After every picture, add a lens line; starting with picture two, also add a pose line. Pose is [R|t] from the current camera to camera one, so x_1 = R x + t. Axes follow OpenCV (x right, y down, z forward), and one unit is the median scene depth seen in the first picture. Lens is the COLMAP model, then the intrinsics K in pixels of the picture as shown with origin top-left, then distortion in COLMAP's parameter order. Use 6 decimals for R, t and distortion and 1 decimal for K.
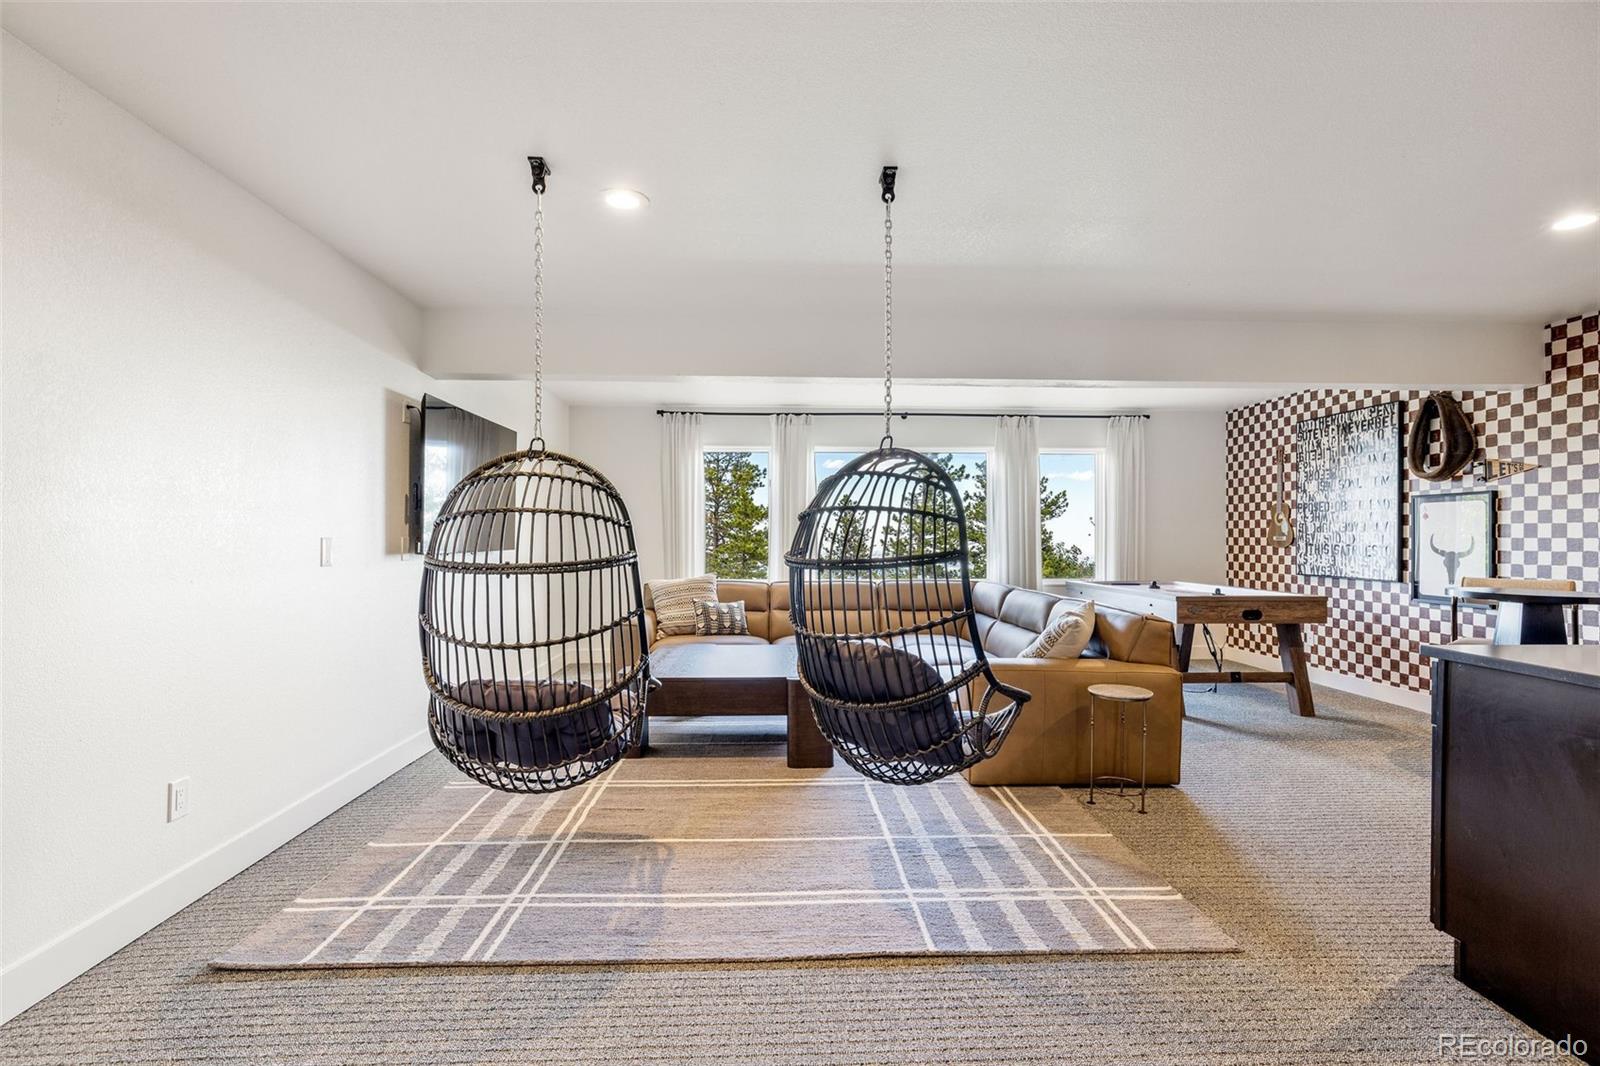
lens RADIAL K [[755.9, 0, 801.9], [0, 755.9, 539.8], [0, 0, 1]] dist [-0.007750, 0.002162]
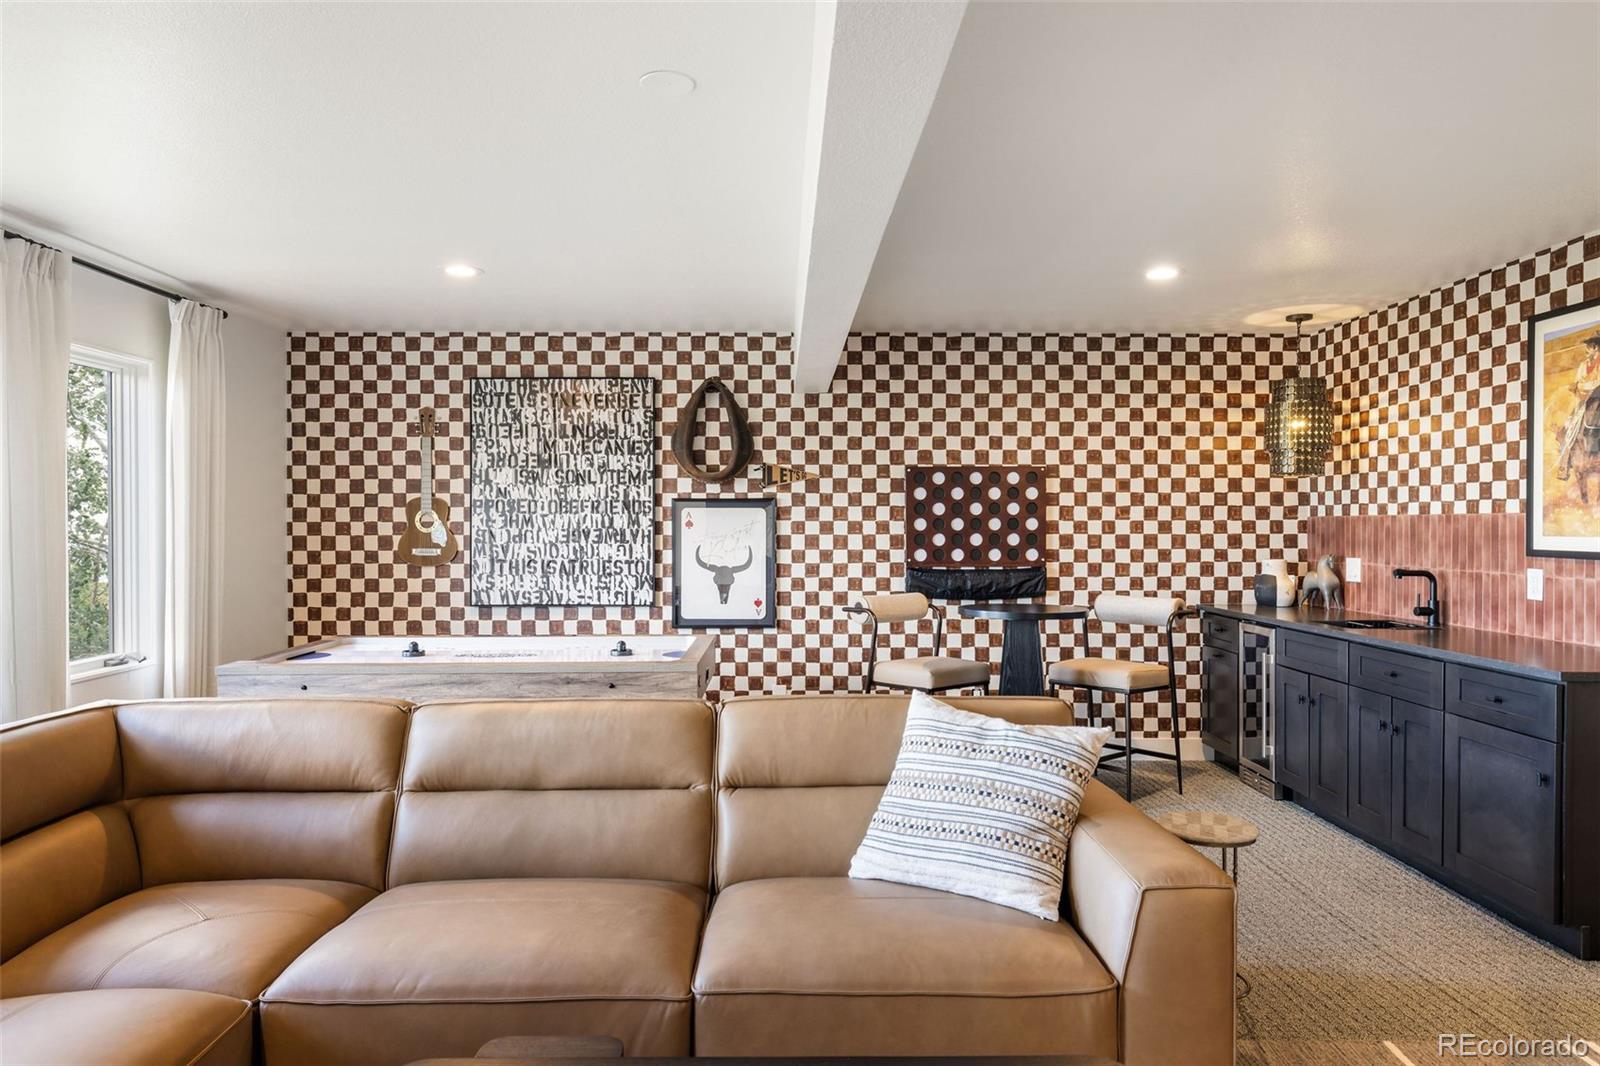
lens RADIAL K [[994.1, 0, 796.1], [0, 994.1, 530.1], [0, 0, 1]] dist [-0.004910, 0.006000]
pose [[0.033819, -0.009570, 0.999382, -0.220466], [0.006361, 0.999936, 0.009360, -0.028962], [-0.999408, 0.006041, 0.033878, 0.713549]]
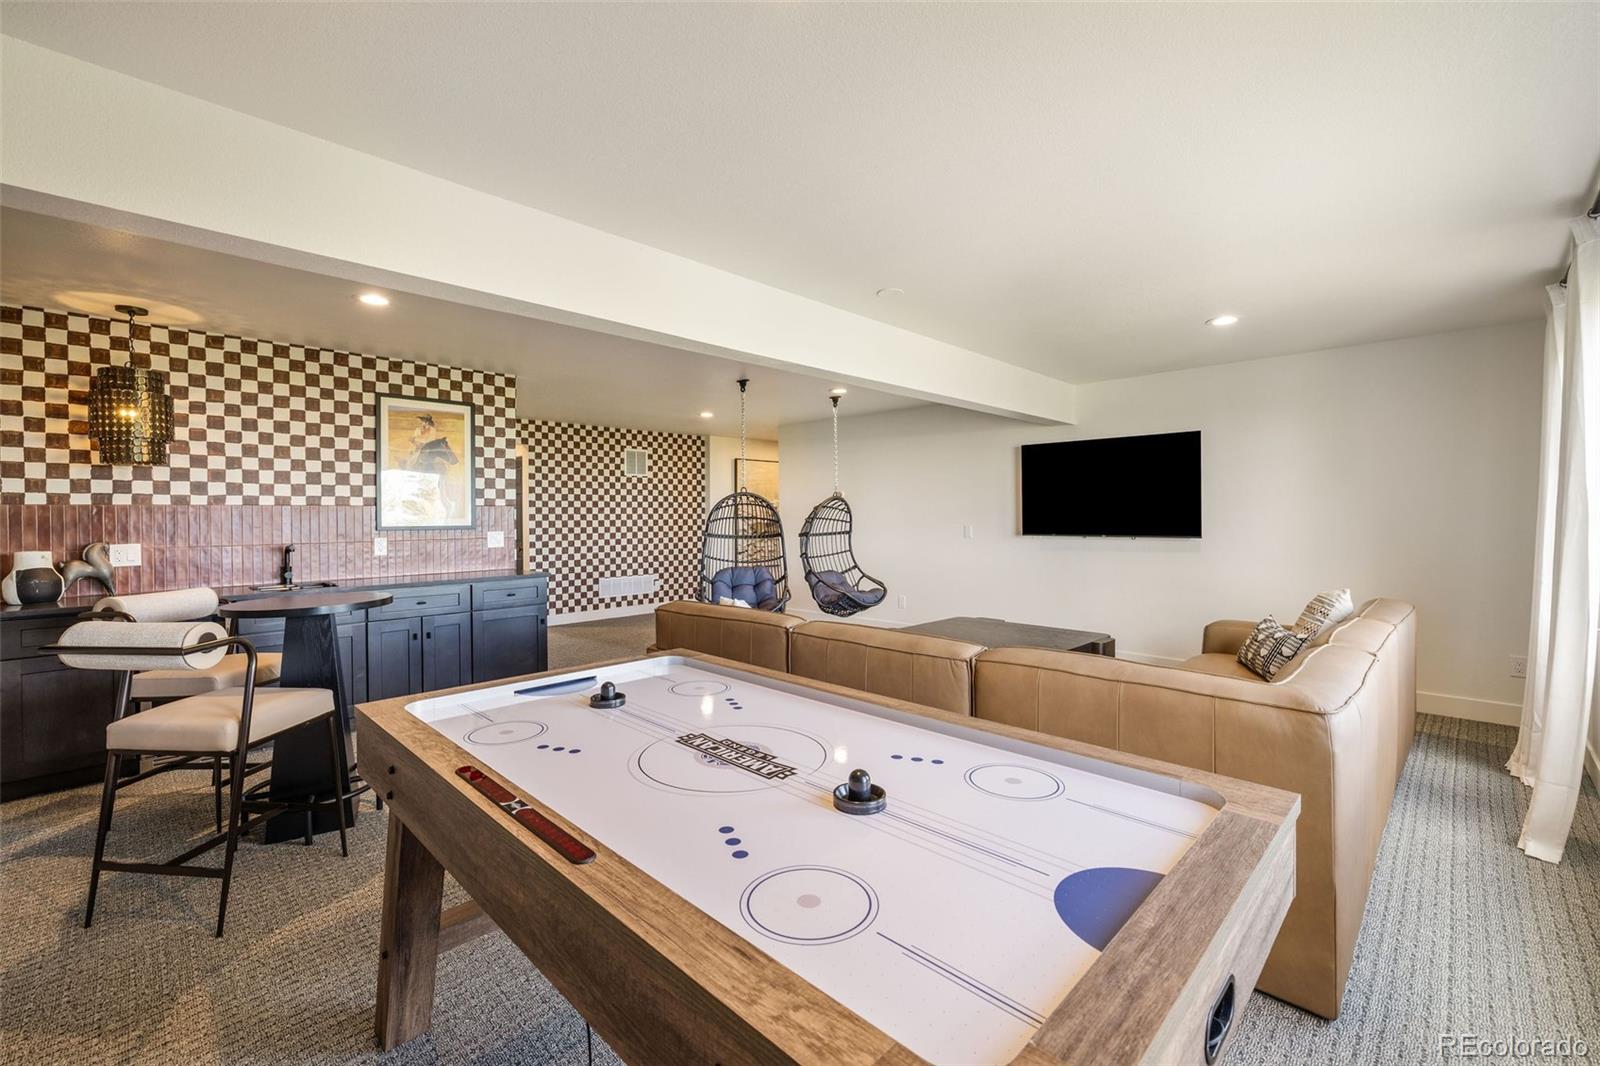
lens RADIAL K [[667.5, 0, 792.6], [0, 667.5, 525.3], [0, 0, 1]] dist [-0.001204, 0.000821]
pose [[-0.742384, 0.011782, -0.669871, 0.610113], [0.000146, 0.999848, 0.017425, -0.021940], [0.669974, 0.012838, -0.742273, 1.134234]]
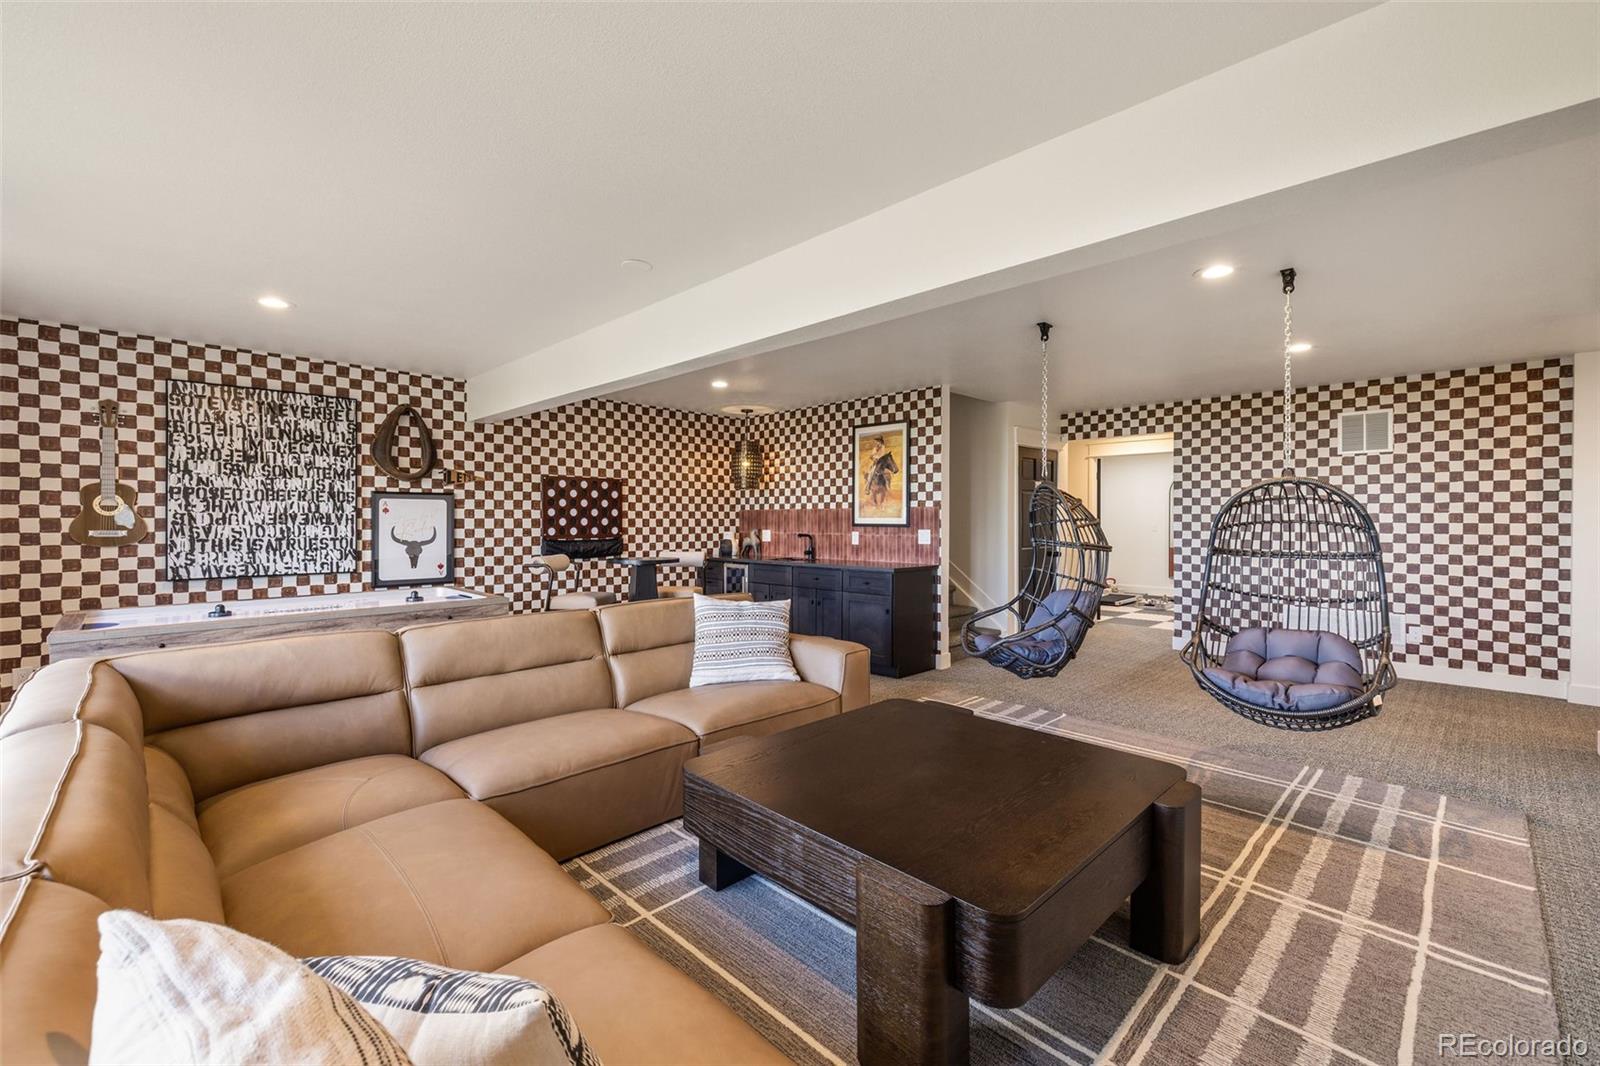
lens RADIAL K [[667.5, 0, 794.0], [0, 667.5, 525.1], [0, 0, 1]] dist [-0.001204, 0.000821]
pose [[-0.667079, -0.009900, 0.744921, -0.268690], [0.001006, 0.999899, 0.014189, -0.019534], [-0.744986, 0.010215, -0.667002, 1.021431]]
